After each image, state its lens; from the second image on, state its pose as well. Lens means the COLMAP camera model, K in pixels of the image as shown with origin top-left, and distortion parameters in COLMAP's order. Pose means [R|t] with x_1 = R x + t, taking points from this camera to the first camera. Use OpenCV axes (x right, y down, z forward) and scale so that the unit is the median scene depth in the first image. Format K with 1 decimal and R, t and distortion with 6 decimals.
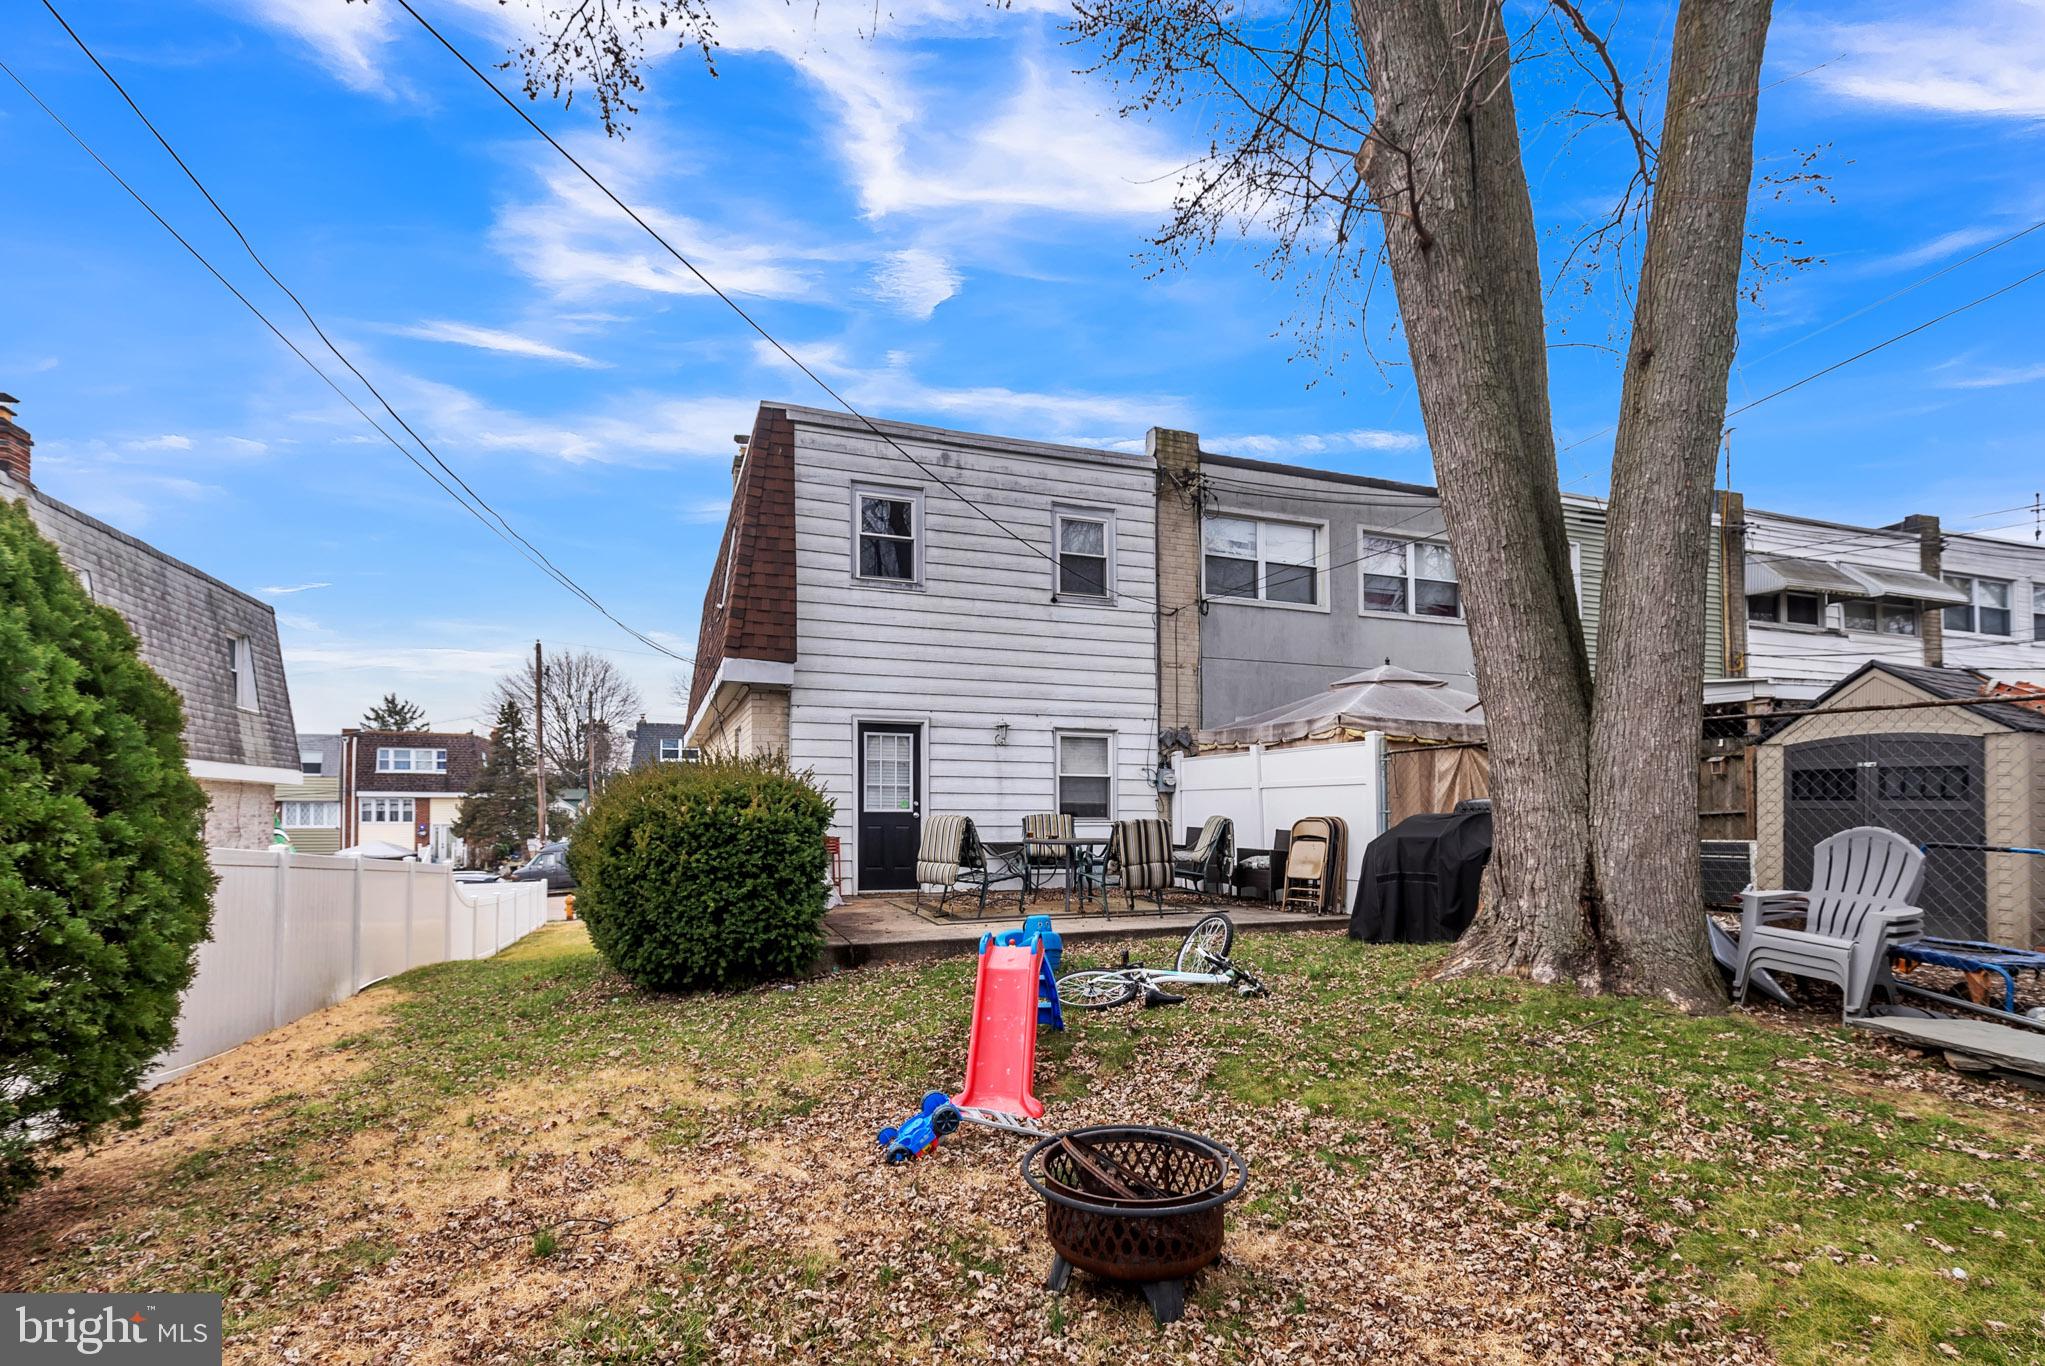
lens RADIAL K [[966.7, 0, 1015.2], [0, 966.7, 708.7], [0, 0, 1]] dist [0.080161, 0.000075]
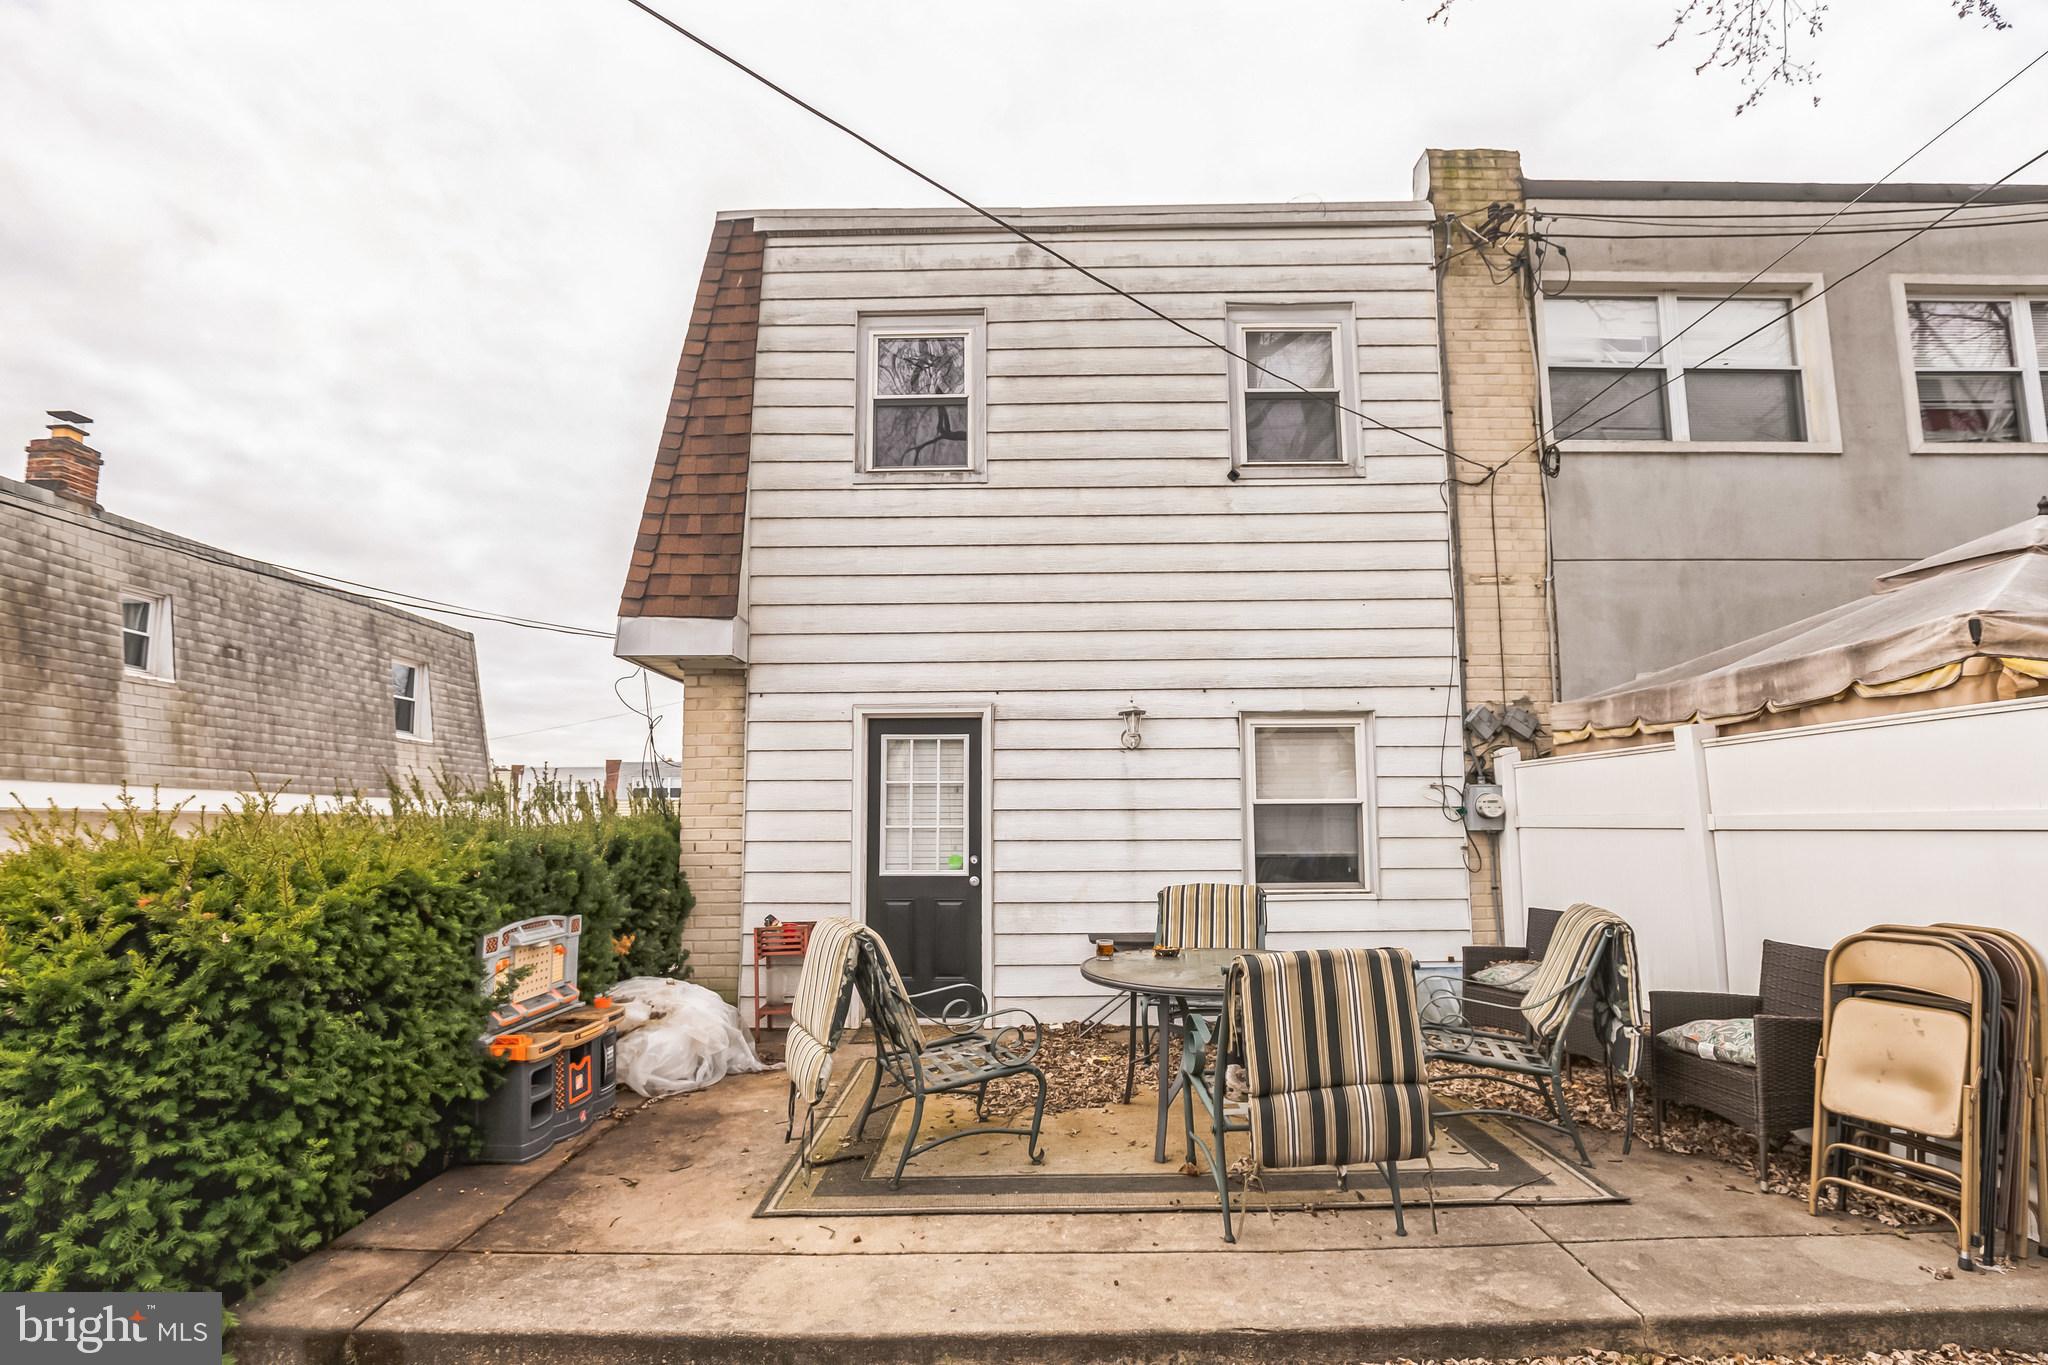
lens RADIAL K [[954.2, 0, 1020.3], [0, 954.2, 707.5], [0, 0, 1]] dist [-0.020593, 0.000571]
pose [[0.932834, -0.052390, -0.356476, 0.113536], [0.047474, 0.998618, -0.022533, 0.023279], [0.357164, 0.004096, 0.934033, 0.473582]]
